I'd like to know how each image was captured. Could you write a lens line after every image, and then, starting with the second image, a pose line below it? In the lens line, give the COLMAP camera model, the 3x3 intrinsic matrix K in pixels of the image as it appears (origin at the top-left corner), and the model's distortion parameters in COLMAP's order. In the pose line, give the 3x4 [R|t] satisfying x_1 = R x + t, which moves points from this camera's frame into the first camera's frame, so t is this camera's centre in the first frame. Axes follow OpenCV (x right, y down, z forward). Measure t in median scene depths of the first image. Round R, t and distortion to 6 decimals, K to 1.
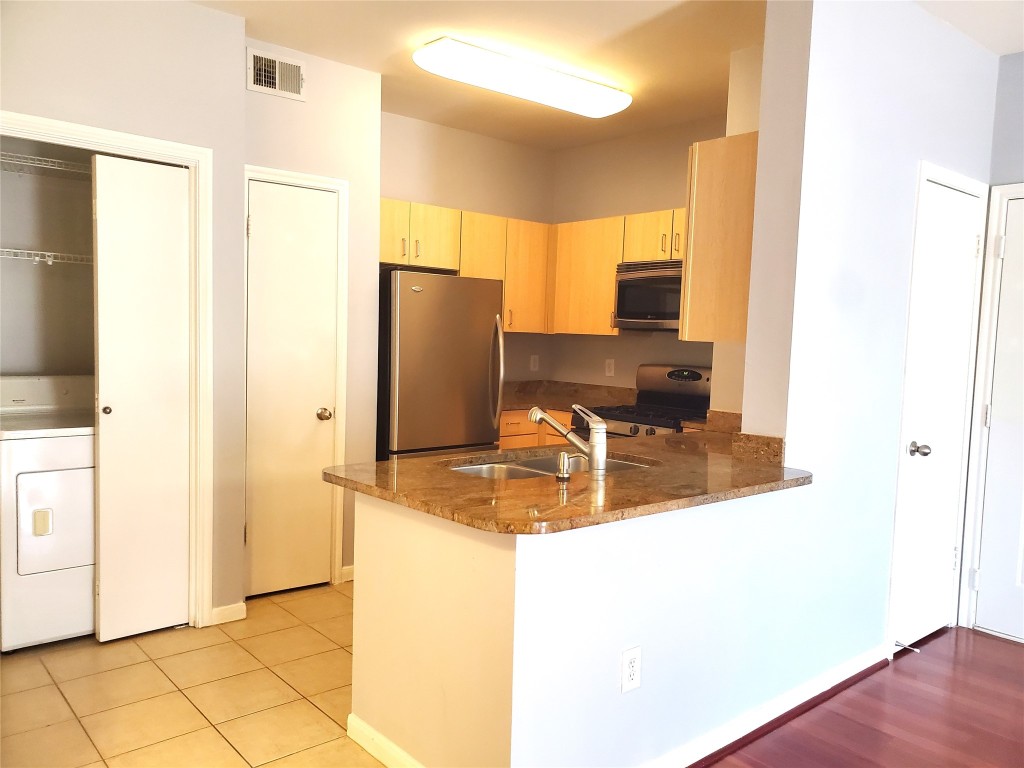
lens RADIAL K [[788.8, 0, 510.7], [0, 788.8, 390.1], [0, 0, 1]] dist [0.016190, -0.000700]
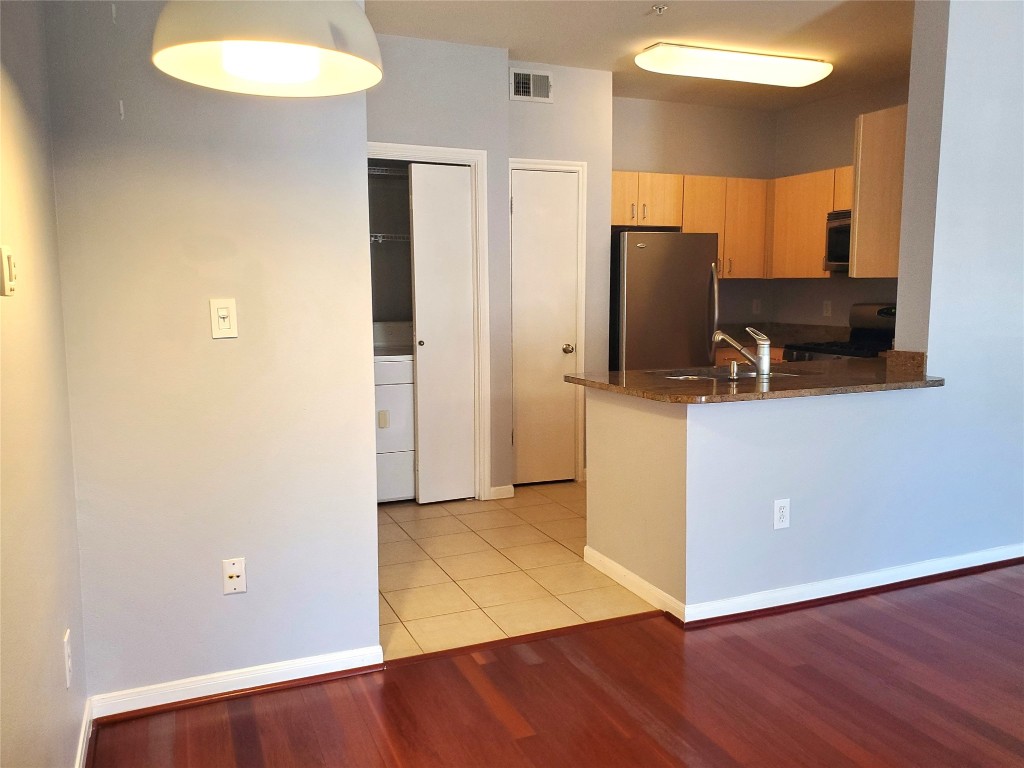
lens RADIAL K [[788.8, 0, 510.7], [0, 788.8, 390.1], [0, 0, 1]] dist [0.016190, -0.000700]
pose [[0.951151, 0.004253, -0.308696, 0.074669], [0.012882, 0.998487, 0.053449, 0.030933], [0.308456, -0.054815, 0.949658, -0.267961]]
